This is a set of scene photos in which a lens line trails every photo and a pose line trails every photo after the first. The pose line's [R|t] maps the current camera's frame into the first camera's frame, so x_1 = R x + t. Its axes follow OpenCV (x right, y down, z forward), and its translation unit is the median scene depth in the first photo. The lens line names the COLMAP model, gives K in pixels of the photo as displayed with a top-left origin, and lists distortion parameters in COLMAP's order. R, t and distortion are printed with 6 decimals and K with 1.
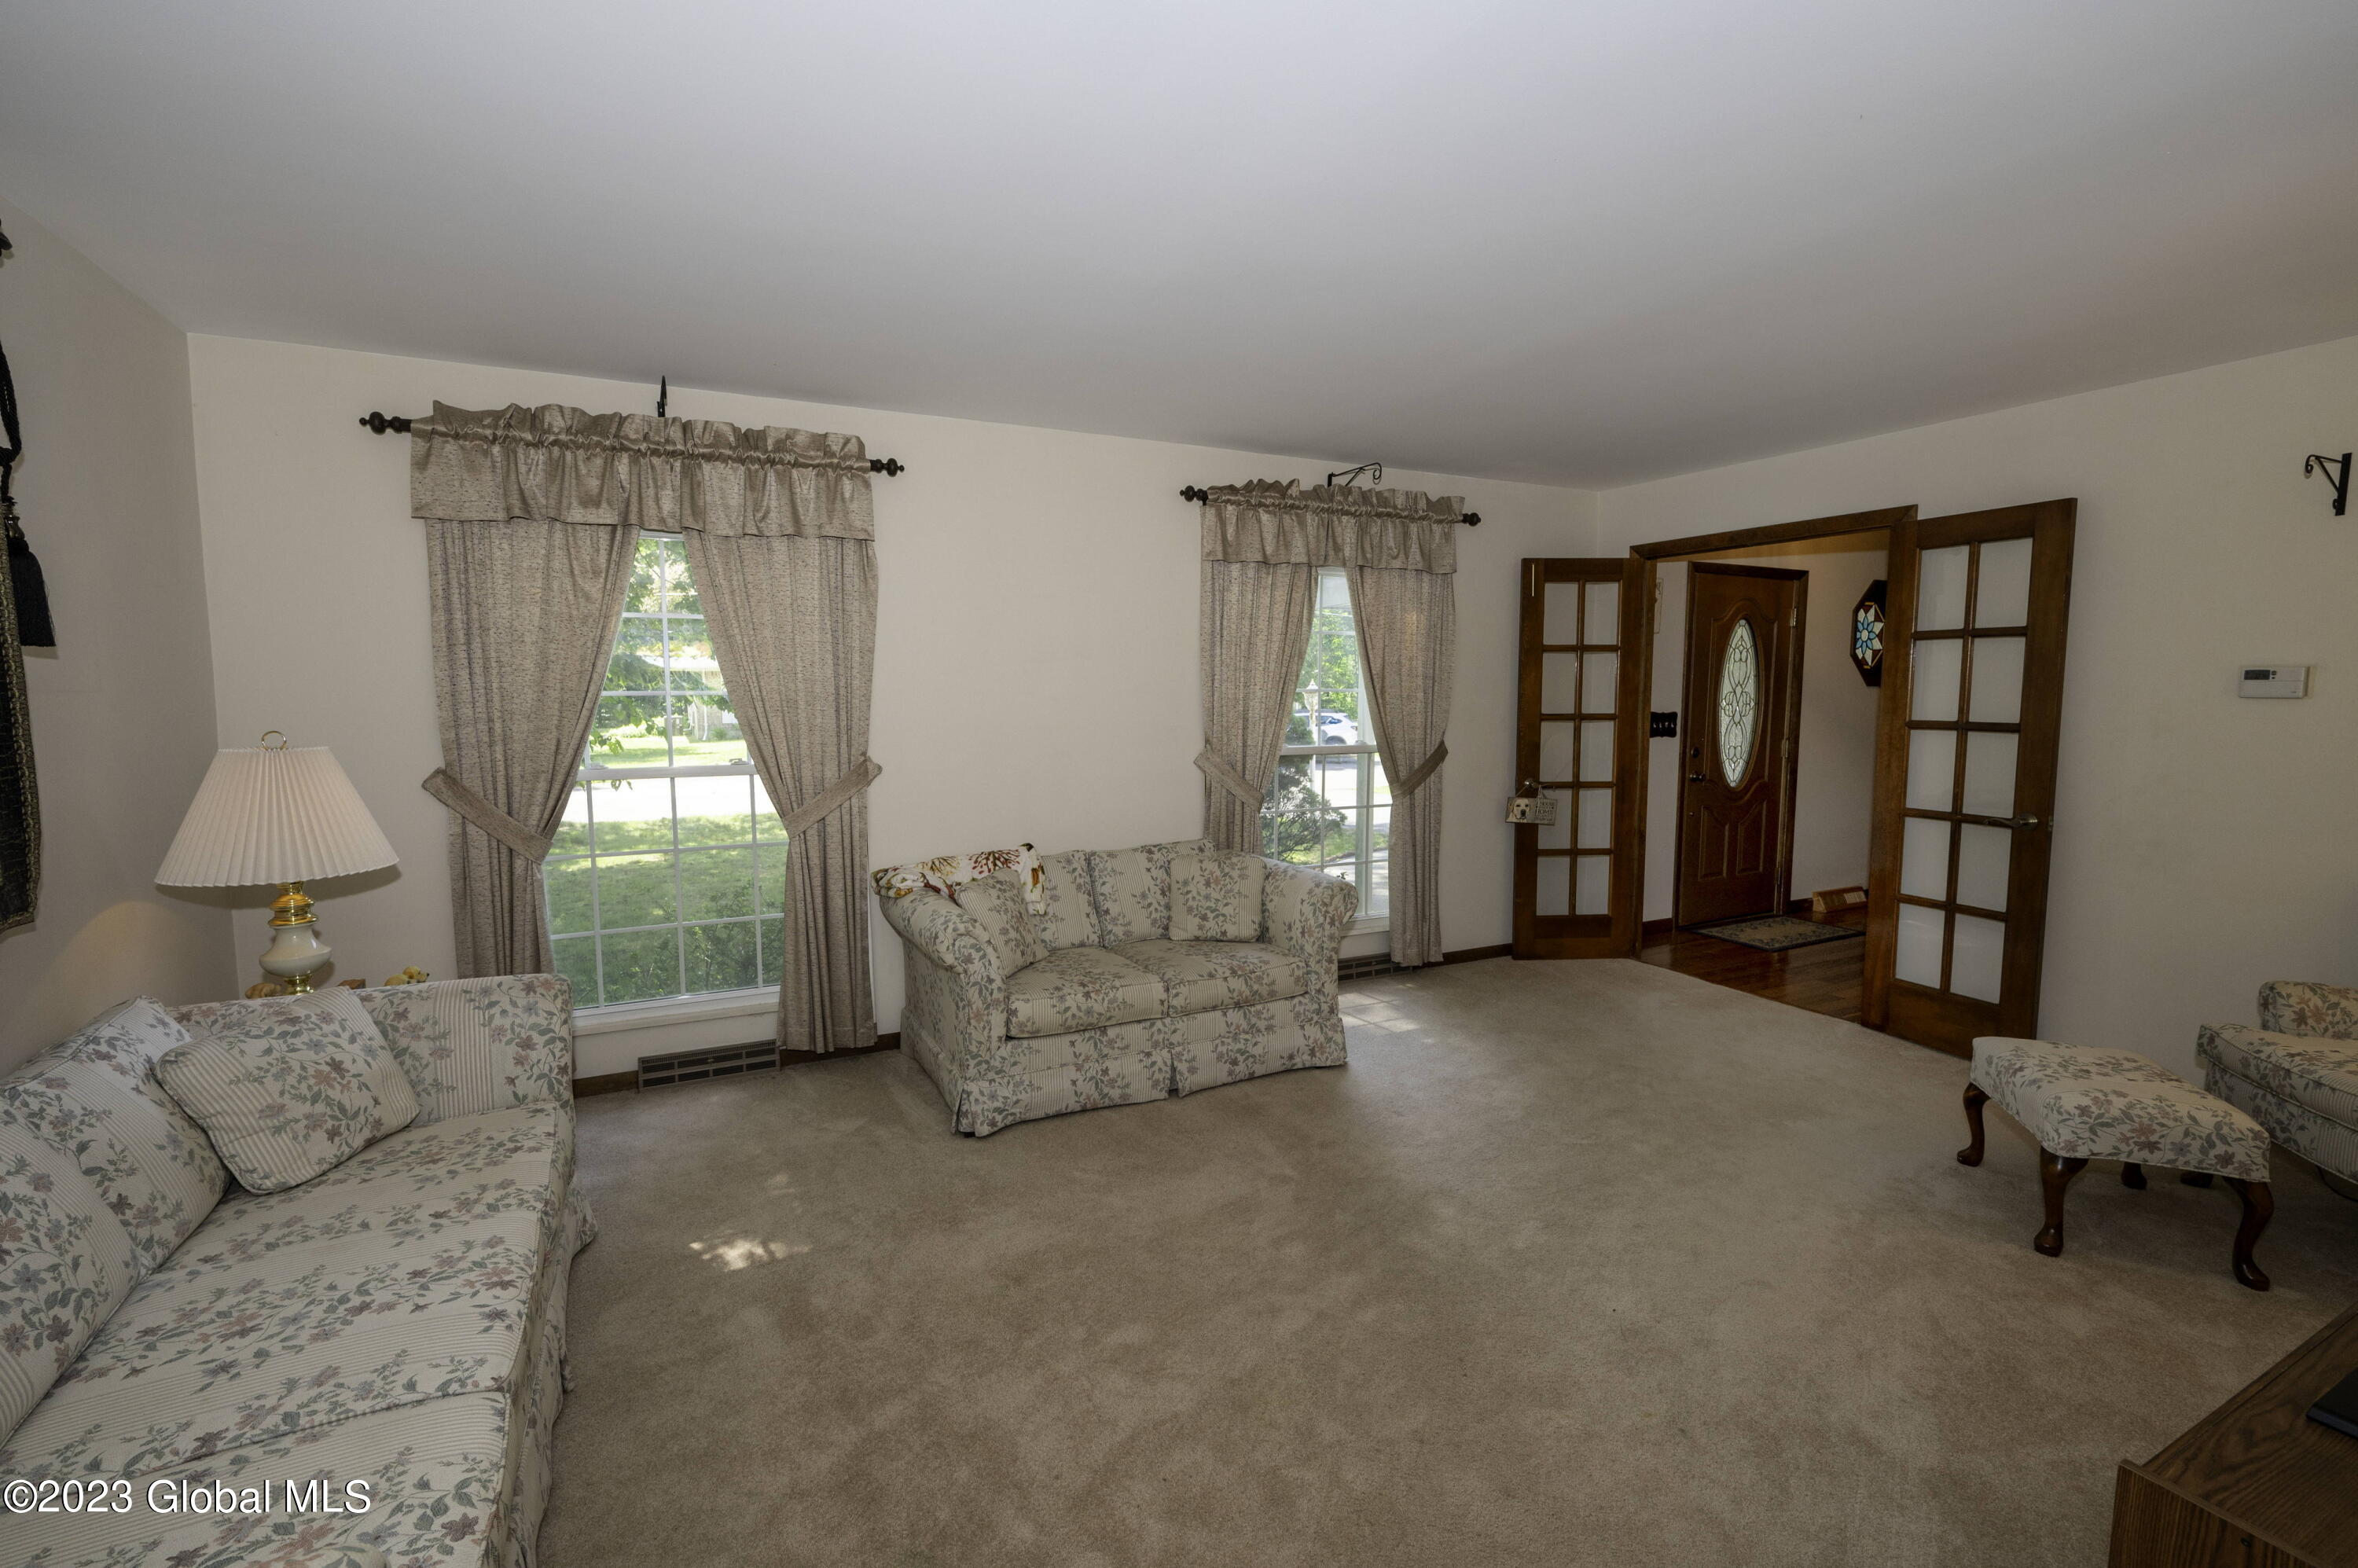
lens RADIAL K [[1073.8, 0, 1180.1], [0, 1073.8, 782.0], [0, 0, 1]] dist [-0.001241, -0.000005]
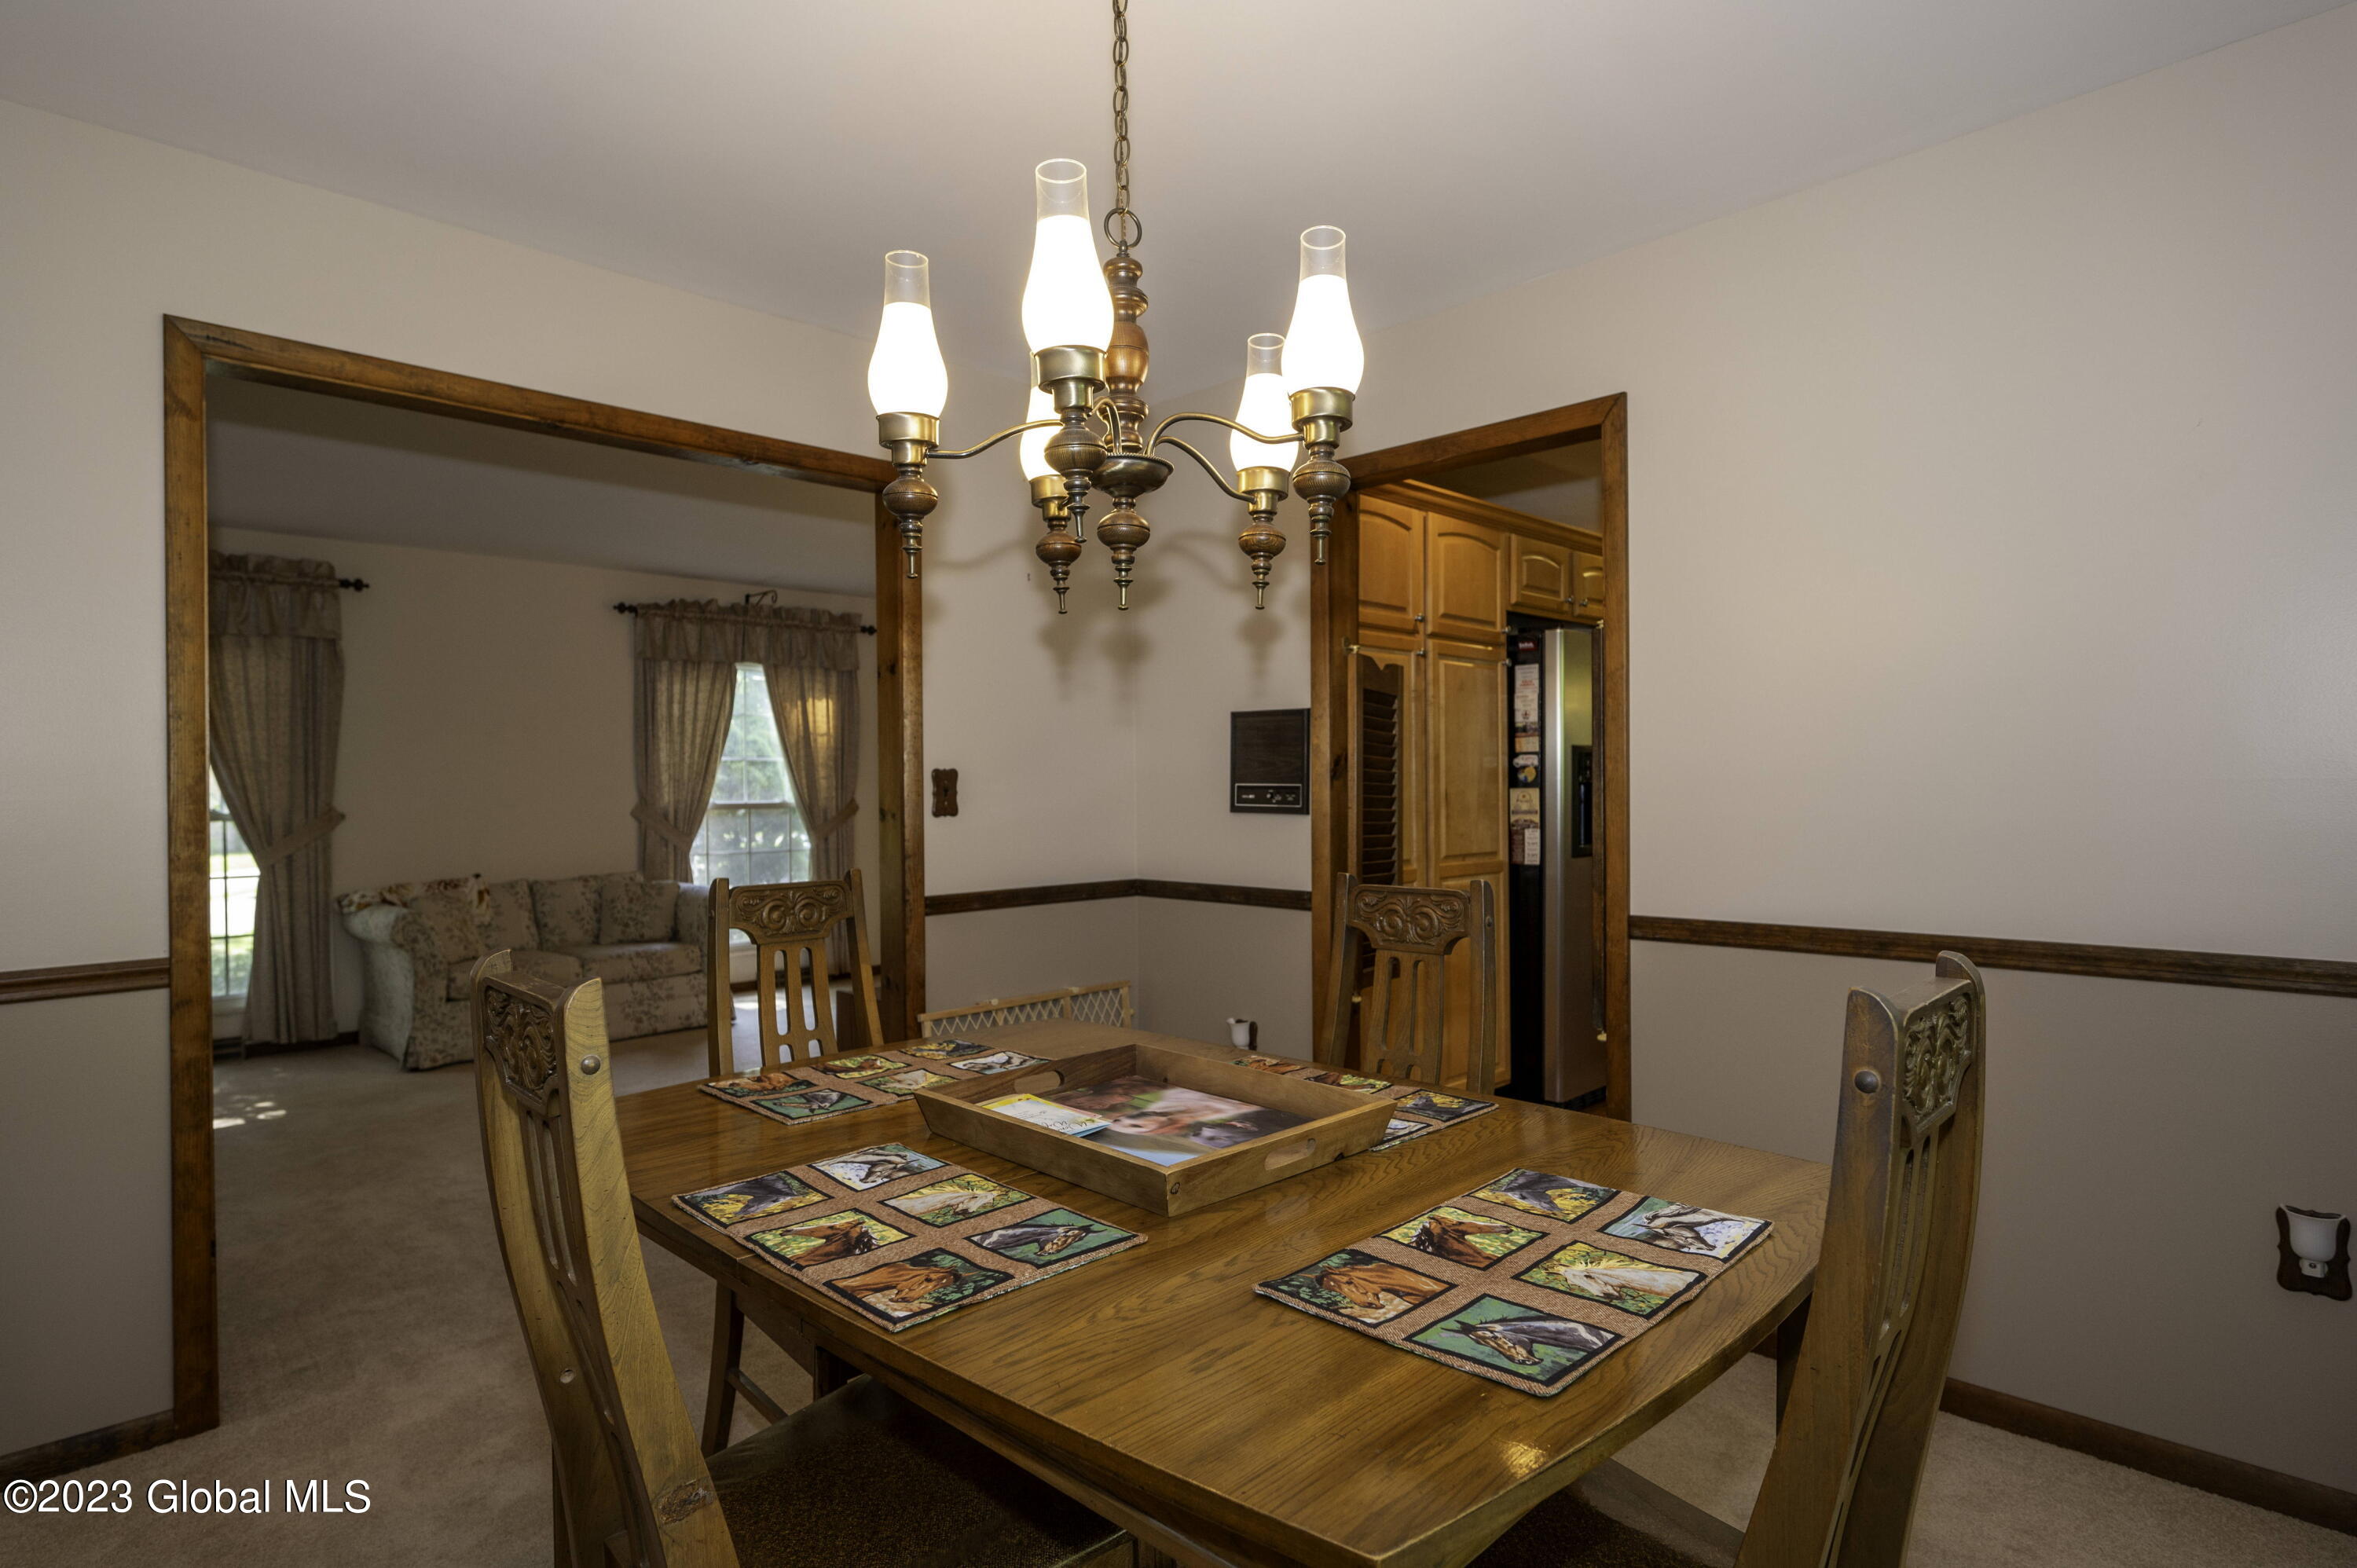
lens RADIAL K [[1214.0, 0, 1179.5], [0, 1214.0, 783.7], [0, 0, 1]] dist [-0.001594, -0.000938]
pose [[0.945002, -0.008805, 0.326945, 0.187723], [0.036226, 0.996305, -0.077878, 0.097449], [-0.325051, 0.085439, 0.941829, -0.682315]]
